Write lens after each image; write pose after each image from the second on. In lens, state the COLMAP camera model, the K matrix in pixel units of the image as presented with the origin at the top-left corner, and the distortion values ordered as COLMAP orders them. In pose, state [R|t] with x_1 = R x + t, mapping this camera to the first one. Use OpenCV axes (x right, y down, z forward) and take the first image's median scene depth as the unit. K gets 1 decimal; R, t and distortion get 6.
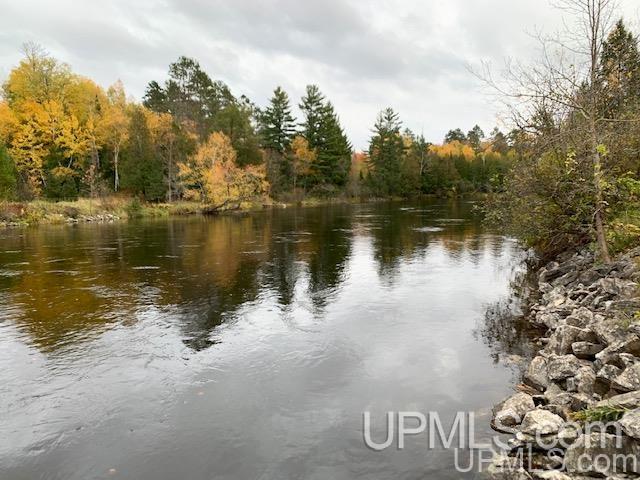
lens RADIAL K [[488.8, 0, 320.6], [0, 488.8, 239.1], [0, 0, 1]] dist [-0.065338, -0.008120]
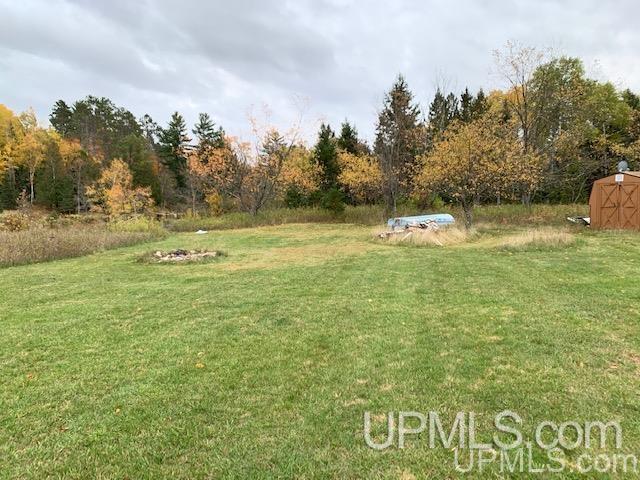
lens RADIAL K [[488.8, 0, 319.5], [0, 488.8, 238.1], [0, 0, 1]] dist [-0.065338, -0.008120]
pose [[0.985266, -0.007938, 0.170842, 0.075353], [0.011485, 0.999738, -0.019783, 0.016212], [-0.170641, 0.021454, 0.985100, -0.271995]]
